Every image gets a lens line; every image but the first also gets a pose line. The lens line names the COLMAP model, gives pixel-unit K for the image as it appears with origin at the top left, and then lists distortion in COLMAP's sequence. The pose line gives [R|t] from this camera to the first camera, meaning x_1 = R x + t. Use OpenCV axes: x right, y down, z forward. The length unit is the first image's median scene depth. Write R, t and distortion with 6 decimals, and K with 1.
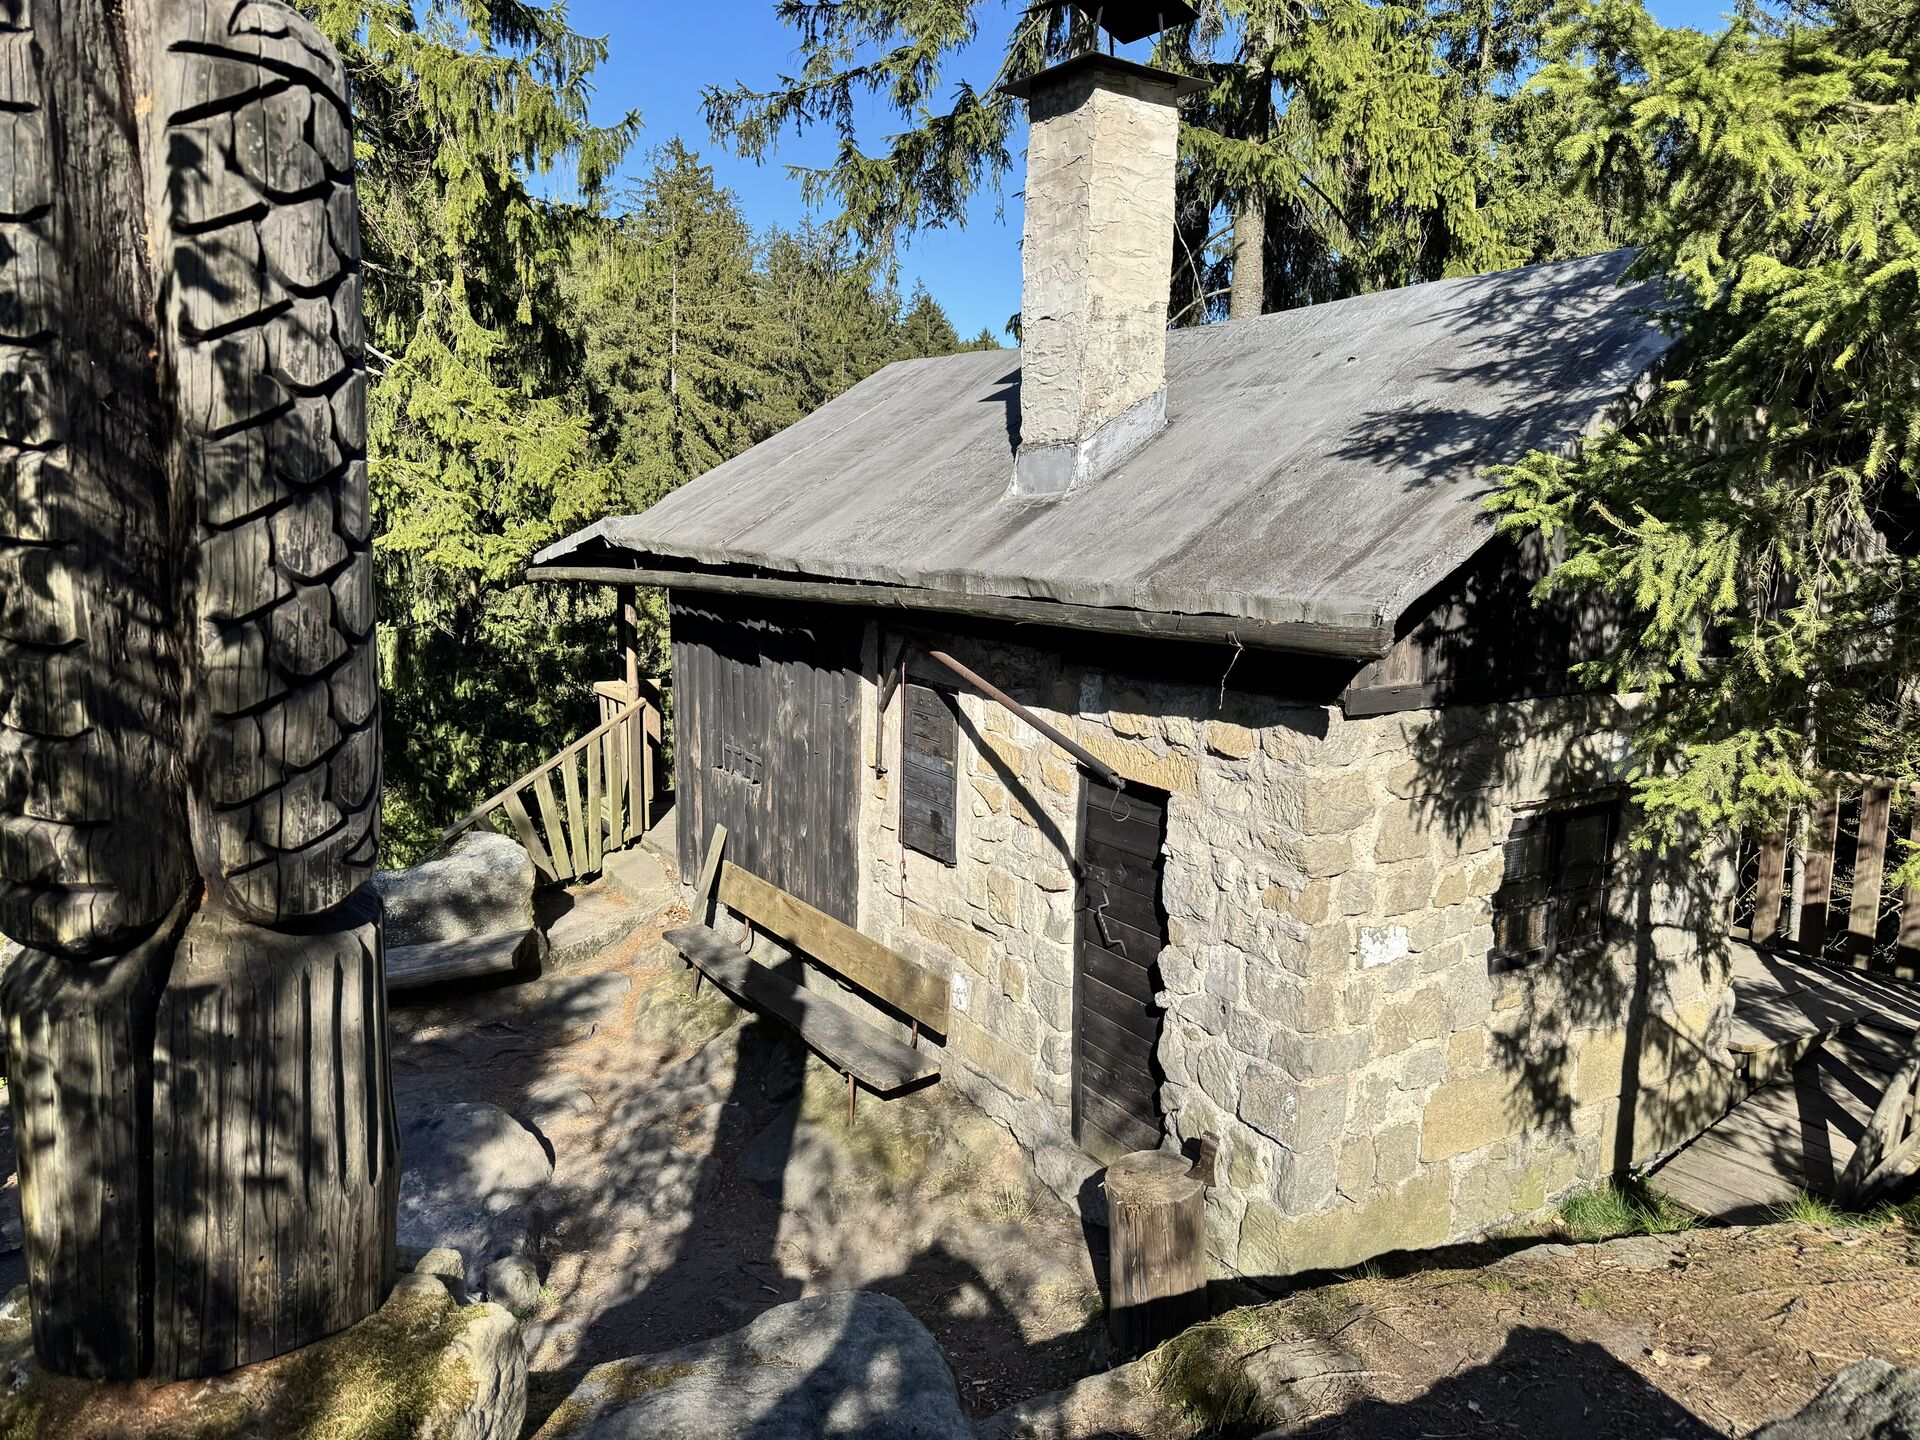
lens RADIAL K [[1339.2, 0, 950.0], [0, 1339.2, 707.3], [0, 0, 1]] dist [0.070645, -0.097697]
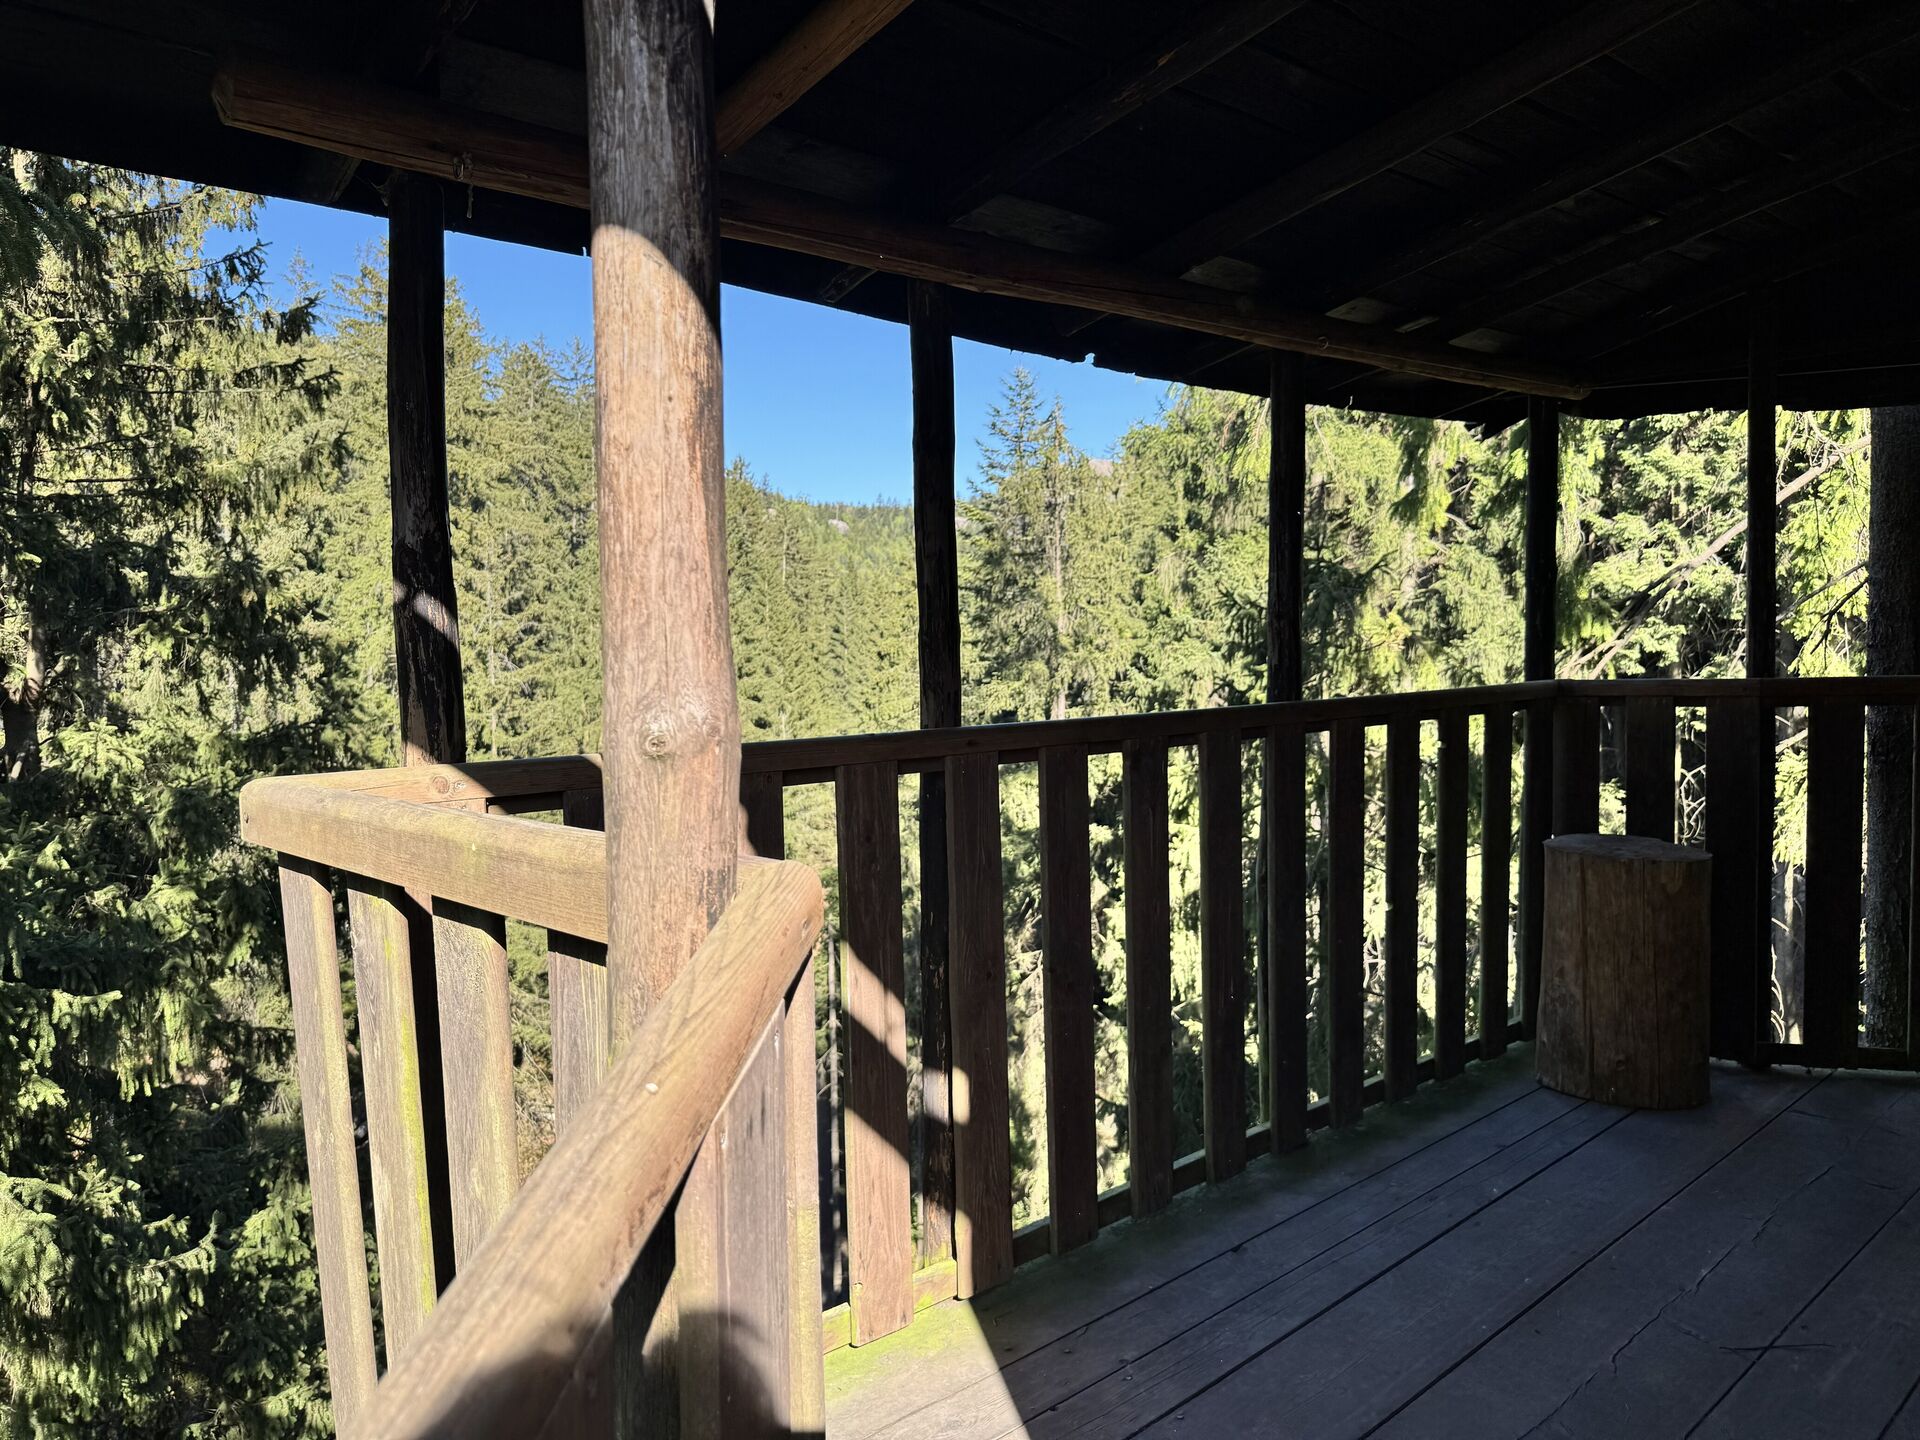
lens RADIAL K [[1339.2, 0, 950.0], [0, 1339.2, 707.3], [0, 0, 1]] dist [0.070645, -0.097697]
pose [[0.980565, -0.031236, 0.193694, -0.038915], [0.051650, 0.993519, -0.101257, -0.001323], [-0.189276, 0.109293, 0.975823, 0.146008]]
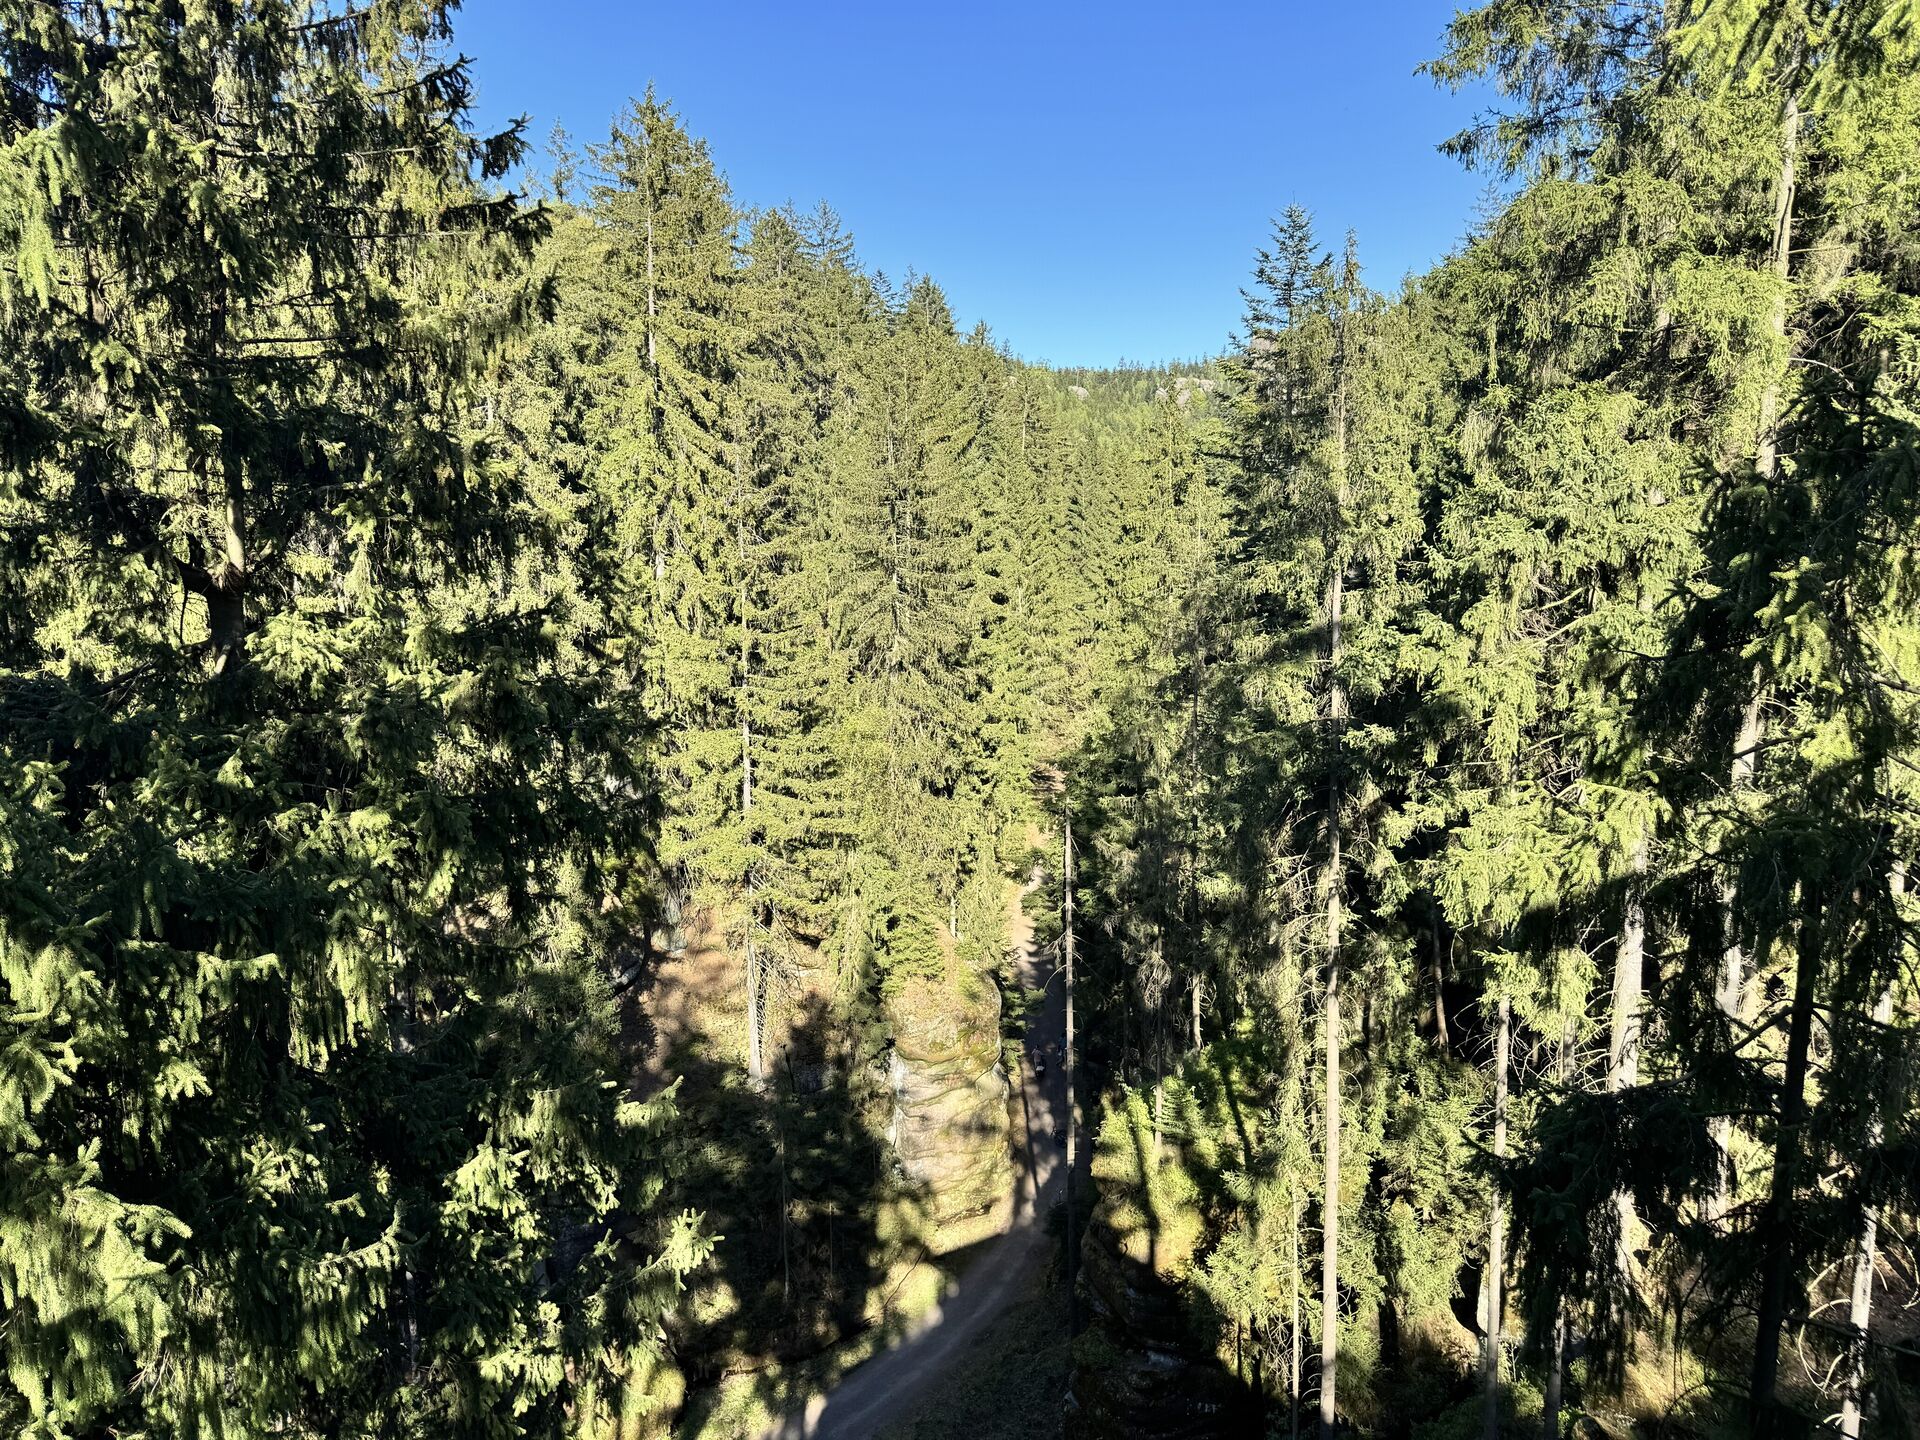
lens RADIAL K [[1298.3, 0, 928.0], [0, 1298.3, 734.9], [0, 0, 1]] dist [0.168750, -0.286795]
pose [[0.999794, -0.020254, 0.001012, -0.039857], [0.020241, 0.999728, 0.011589, -0.008227], [-0.001246, -0.011566, 0.999932, 0.179128]]
